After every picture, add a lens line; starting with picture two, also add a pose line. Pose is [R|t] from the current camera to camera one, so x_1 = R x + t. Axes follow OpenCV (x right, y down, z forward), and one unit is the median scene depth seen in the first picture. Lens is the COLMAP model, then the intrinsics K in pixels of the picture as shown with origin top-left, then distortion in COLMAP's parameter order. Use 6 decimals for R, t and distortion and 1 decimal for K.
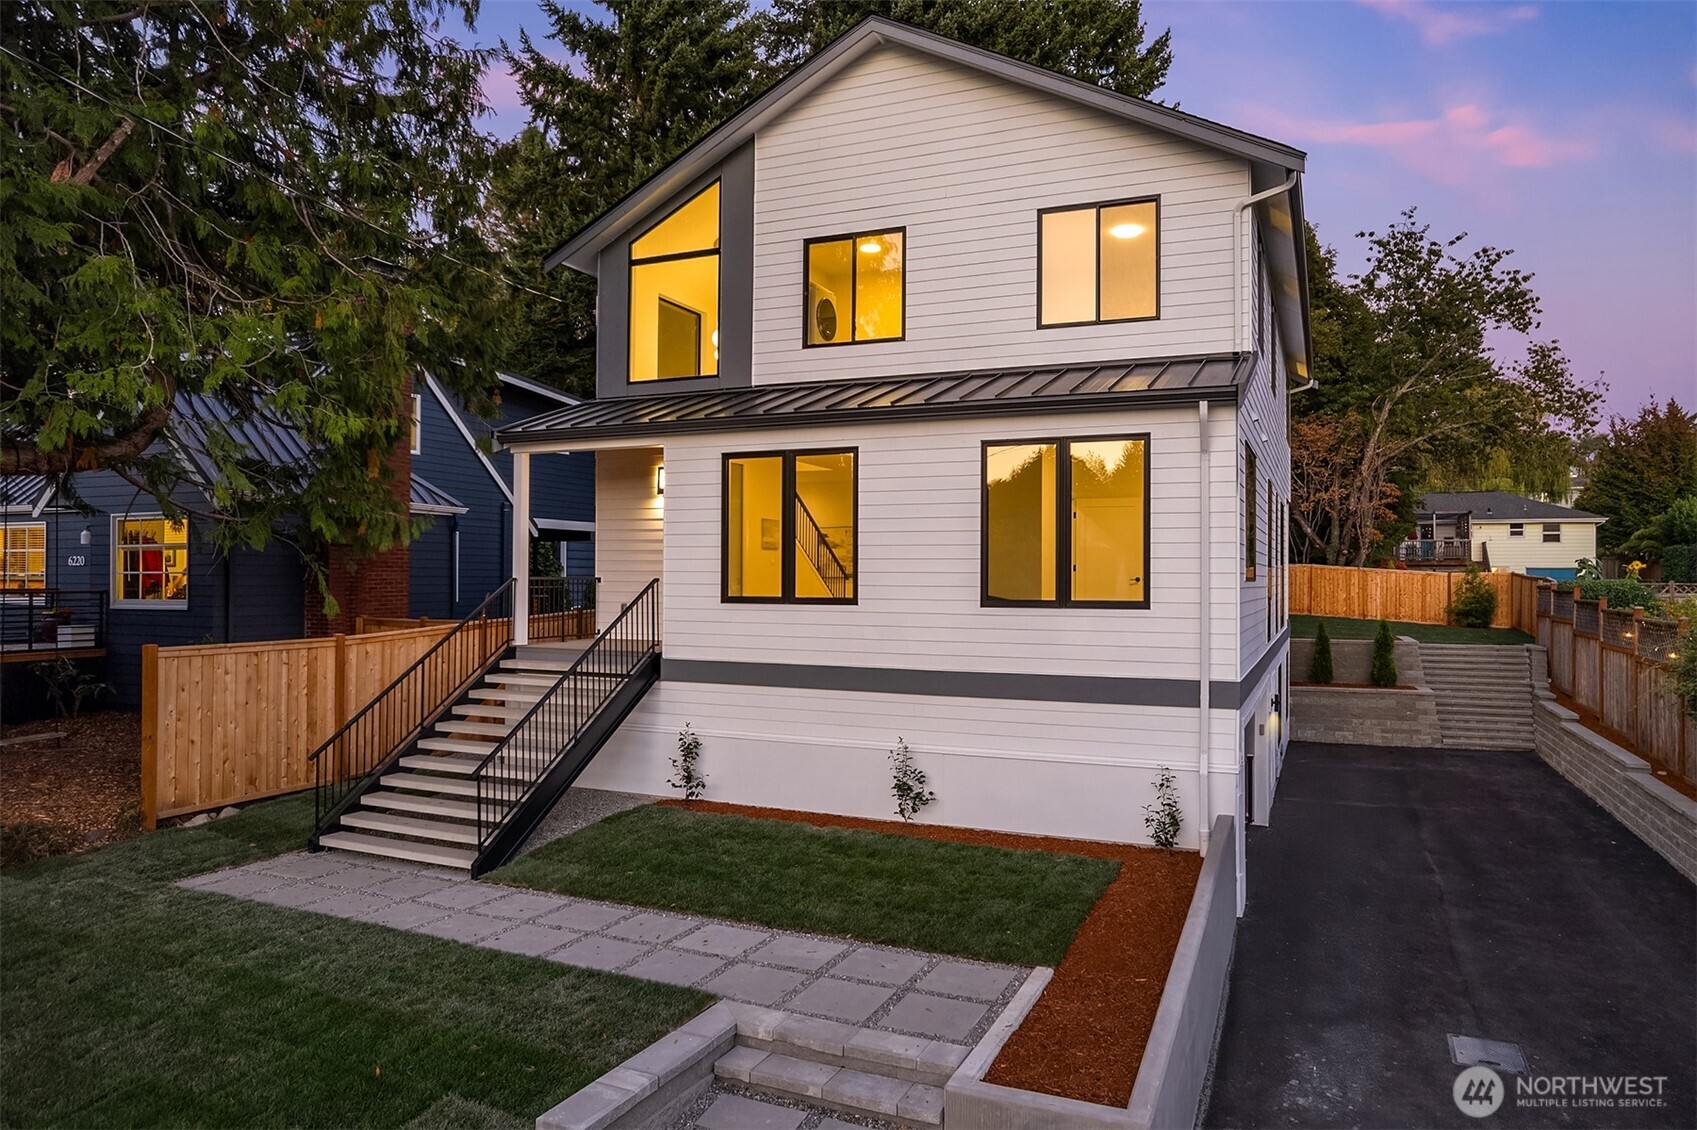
lens RADIAL K [[1085.2, 0, 847.4], [0, 1085.2, 564.5], [0, 0, 1]] dist [-0.042506, 0.011256]
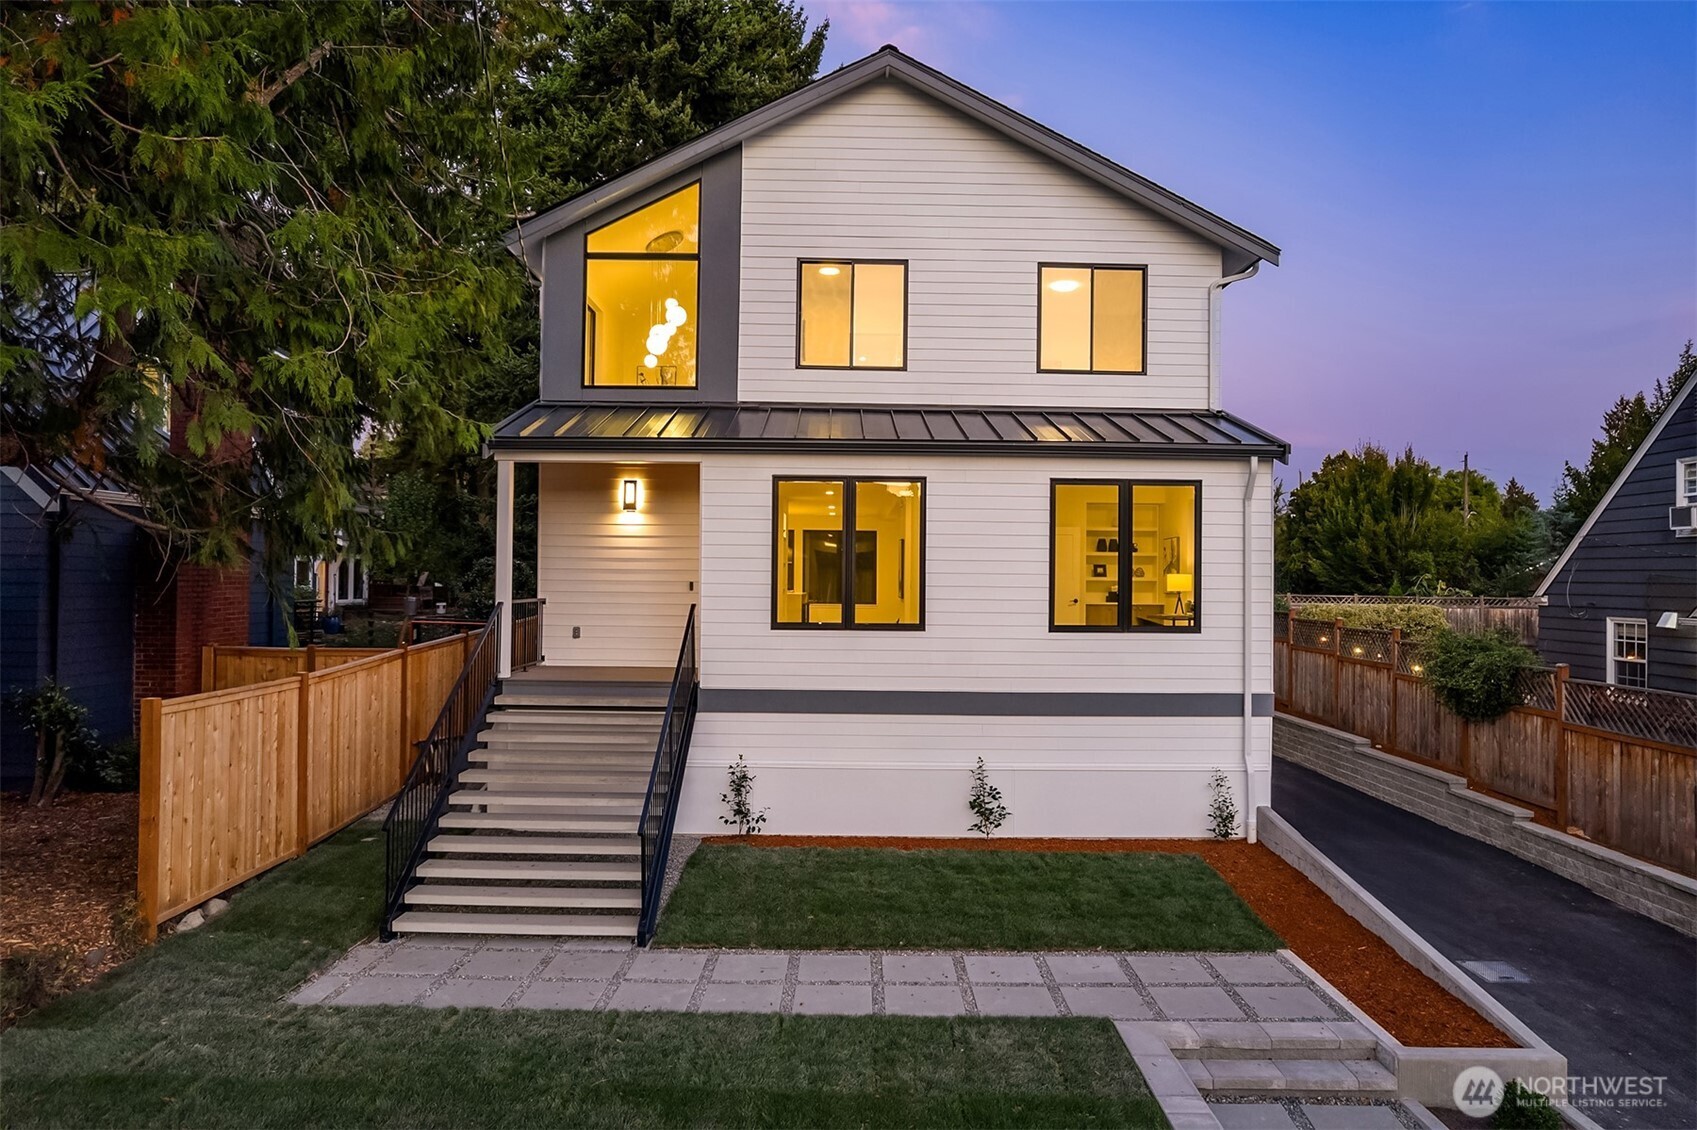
lens RADIAL K [[1085.2, 0, 850.6], [0, 1085.2, 569.2], [0, 0, 1]] dist [-0.042506, 0.011256]
pose [[0.911406, 0.008783, 0.411414, -0.491220], [-0.010711, 0.999940, 0.002380, -0.023347], [-0.411369, -0.006576, 0.911445, 0.095381]]
